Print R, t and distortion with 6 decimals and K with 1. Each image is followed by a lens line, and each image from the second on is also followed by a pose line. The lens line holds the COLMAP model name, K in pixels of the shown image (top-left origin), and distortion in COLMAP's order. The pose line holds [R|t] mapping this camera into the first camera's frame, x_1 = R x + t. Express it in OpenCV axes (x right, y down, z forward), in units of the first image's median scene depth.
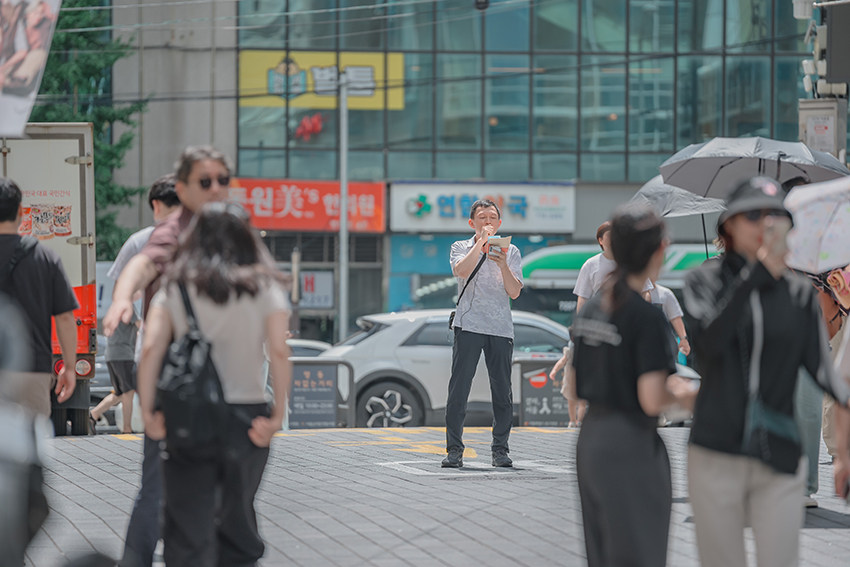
lens RADIAL K [[4838.5, 0, 425.0], [0, 4838.5, 283.5], [0, 0, 1]] dist [2.353911, -20.225512]
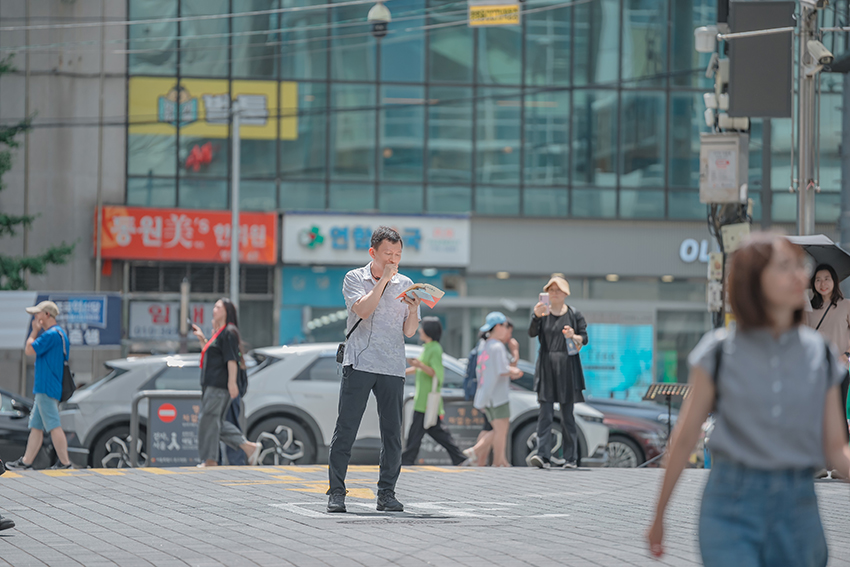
lens RADIAL K [[4838.5, 0, 425.0], [0, 4838.5, 283.5], [0, 0, 1]] dist [2.353911, -20.225512]
pose [[0.999678, 0.010894, 0.022925, -0.000674], [-0.010738, 0.999918, -0.006925, -0.000030], [-0.022999, 0.006676, 0.999713, 0.014149]]
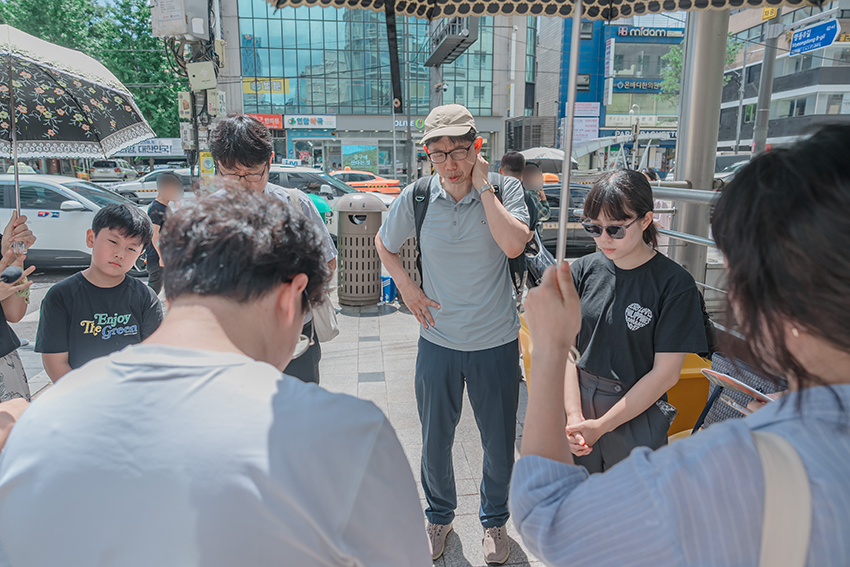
lens RADIAL K [[625.2, 0, 425.0], [0, 625.2, 283.5], [0, 0, 1]] dist [-0.002197, -0.001013]
pose [[0.998709, -0.015585, 0.048341, 0.072791], [0.004340, 0.974463, 0.224508, -0.002309], [-0.050606, -0.224008, 0.973273, 0.515694]]
